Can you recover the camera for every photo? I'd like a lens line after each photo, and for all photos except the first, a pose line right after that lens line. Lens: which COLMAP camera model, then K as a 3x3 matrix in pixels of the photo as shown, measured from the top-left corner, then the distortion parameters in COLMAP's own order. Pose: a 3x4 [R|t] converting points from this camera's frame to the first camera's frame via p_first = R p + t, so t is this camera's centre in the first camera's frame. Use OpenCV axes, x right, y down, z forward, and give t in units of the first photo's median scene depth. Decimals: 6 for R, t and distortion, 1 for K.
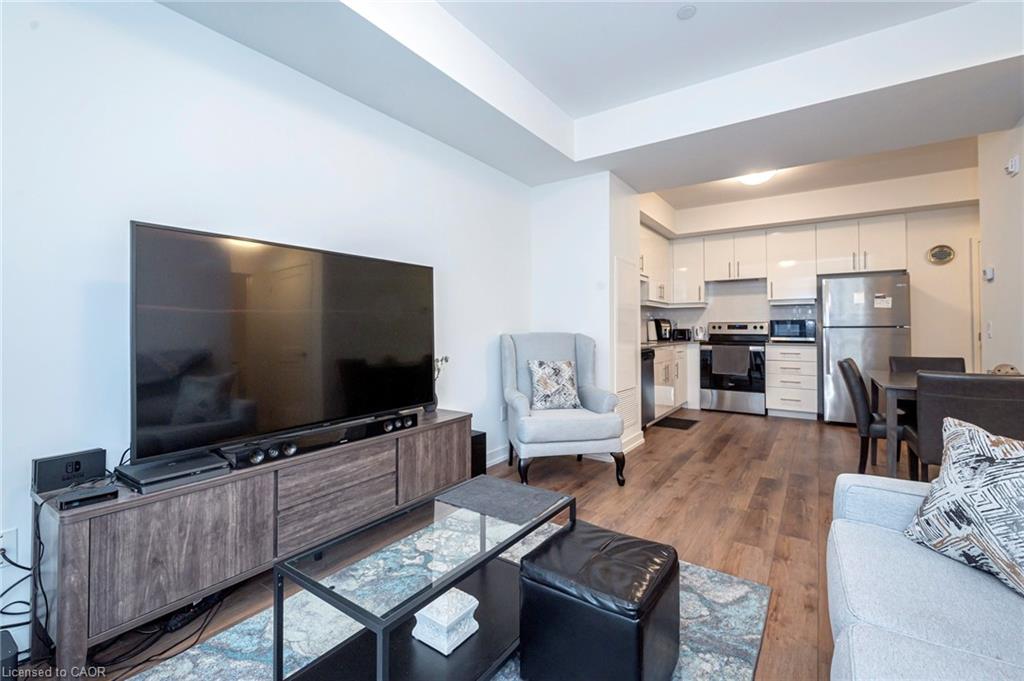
lens RADIAL K [[449.8, 0, 507.1], [0, 449.8, 320.6], [0, 0, 1]] dist [0.000449, 0.001126]
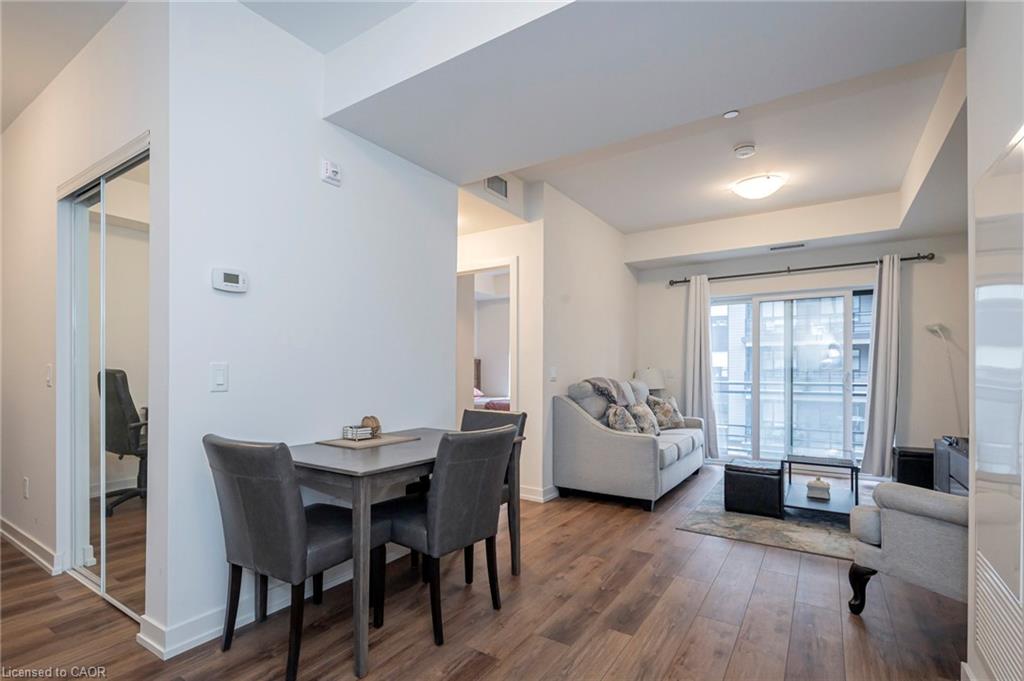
lens RADIAL K [[495.9, 0, 460.7], [0, 495.9, 368.5], [0, 0, 1]] dist [0.004296, 0.000139]
pose [[-0.999676, -0.003511, 0.025219, 0.852329], [-0.004174, 0.999646, -0.026265, 0.030097], [-0.025118, -0.026362, -0.999337, 1.828586]]
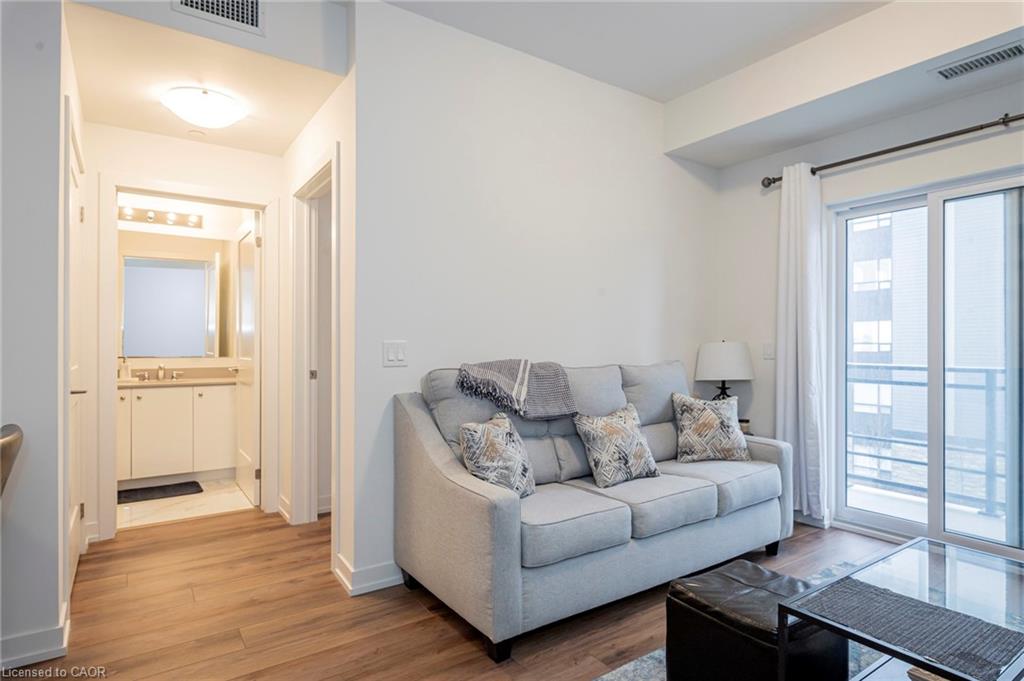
lens RADIAL K [[555.4, 0, 504.9], [0, 555.4, 338.0], [0, 0, 1]] dist [-0.000914, 0.000148]
pose [[-0.933130, 0.002615, 0.359529, 0.133923], [-0.008797, 0.999508, -0.030100, 0.006707], [-0.359431, -0.031250, -0.932648, 1.114853]]
